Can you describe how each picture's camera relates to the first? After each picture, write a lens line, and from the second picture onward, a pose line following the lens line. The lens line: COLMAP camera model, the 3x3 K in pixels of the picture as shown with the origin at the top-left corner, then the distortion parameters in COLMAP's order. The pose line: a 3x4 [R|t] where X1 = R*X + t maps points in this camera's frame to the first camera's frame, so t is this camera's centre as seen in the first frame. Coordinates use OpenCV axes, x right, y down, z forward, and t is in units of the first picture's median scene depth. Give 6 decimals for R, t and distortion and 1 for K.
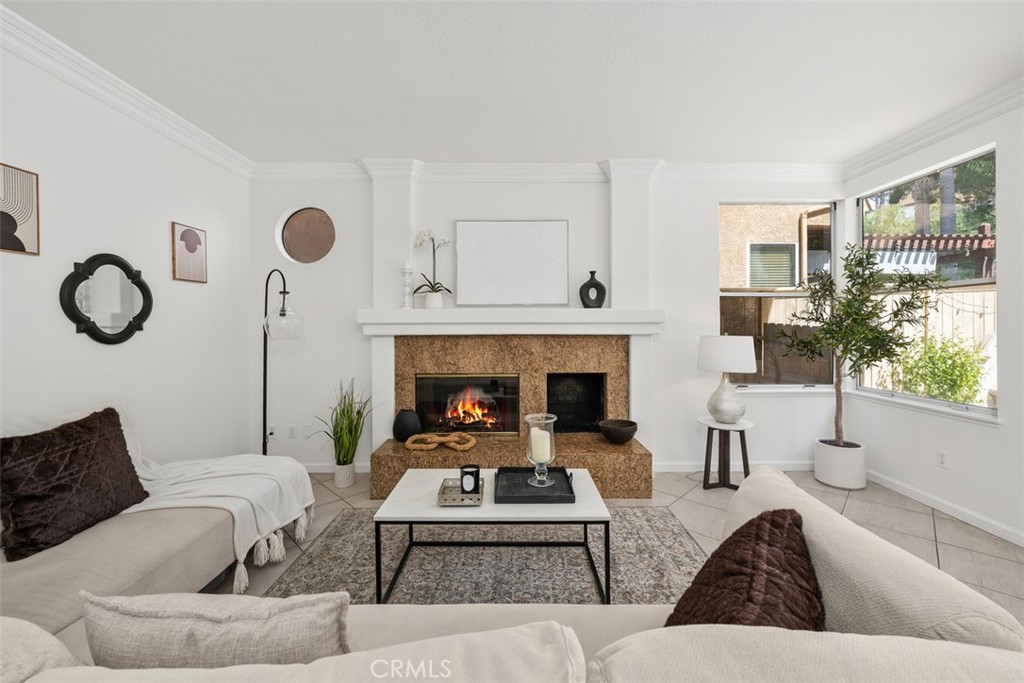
lens RADIAL K [[403.5, 0, 510.5], [0, 403.5, 323.4], [0, 0, 1]] dist [0.000073, 0.000046]
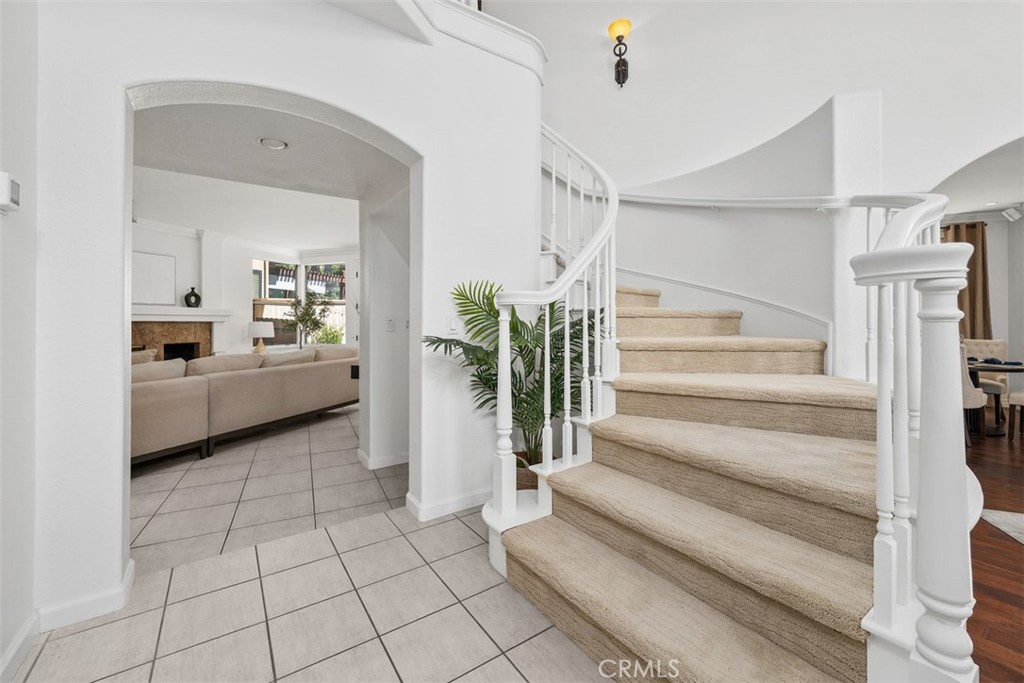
lens RADIAL K [[421.0, 0, 519.4], [0, 421.0, 321.4], [0, 0, 1]] dist [0.001227, 0.000098]
pose [[0.306012, 0.002536, 0.952024, -1.172930], [0.000725, 0.999996, -0.002897, 0.032531], [-0.952027, 0.001577, 0.306009, -1.010310]]
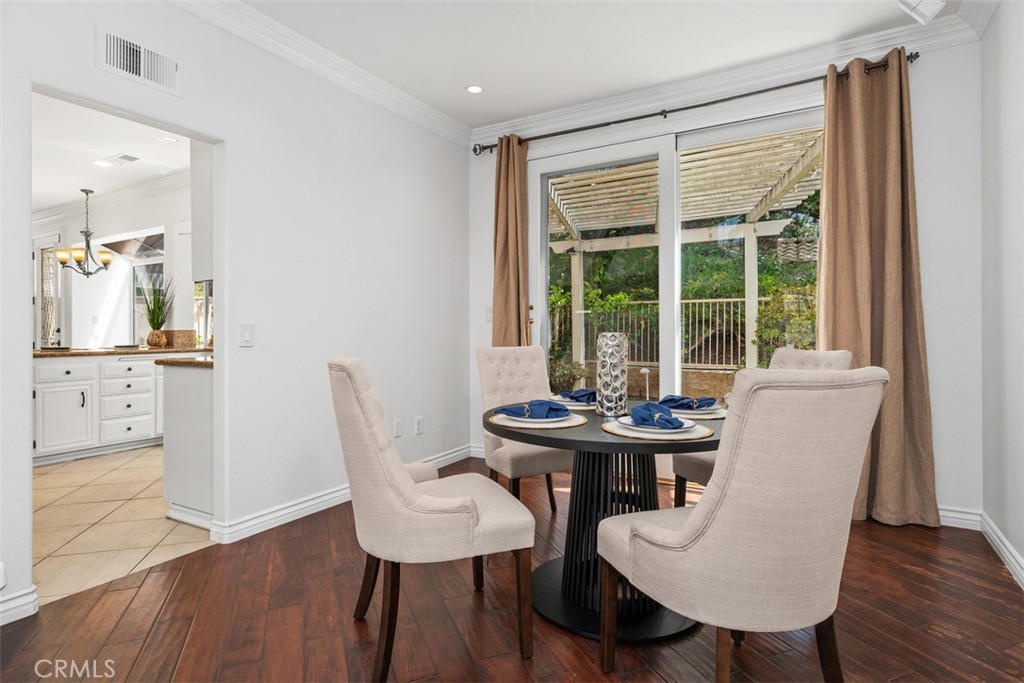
lens RADIAL K [[536.1, 0, 511.7], [0, 536.1, 329.5], [0, 0, 1]] dist [0.004509, 0.001300]
pose [[0.509227, 0.002367, 0.860629, -0.033350], [0.002520, 0.999988, -0.004241, 0.071257], [-0.860629, 0.004328, 0.509214, -2.168568]]
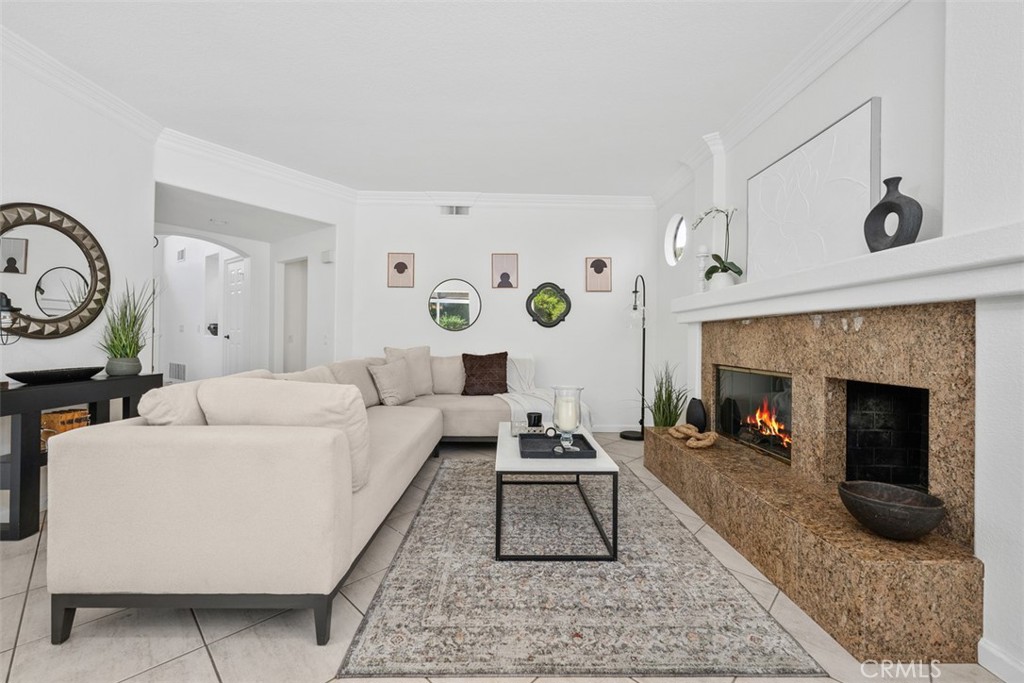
lens RADIAL K [[406.8, 0, 513.9], [0, 406.8, 335.8], [0, 0, 1]] dist [0.000287, 0.000092]
pose [[0.026326, -0.004586, -0.999643, 0.688668], [-0.011250, 0.999925, -0.004883, 0.070658], [0.999590, 0.011374, 0.026272, 0.527123]]
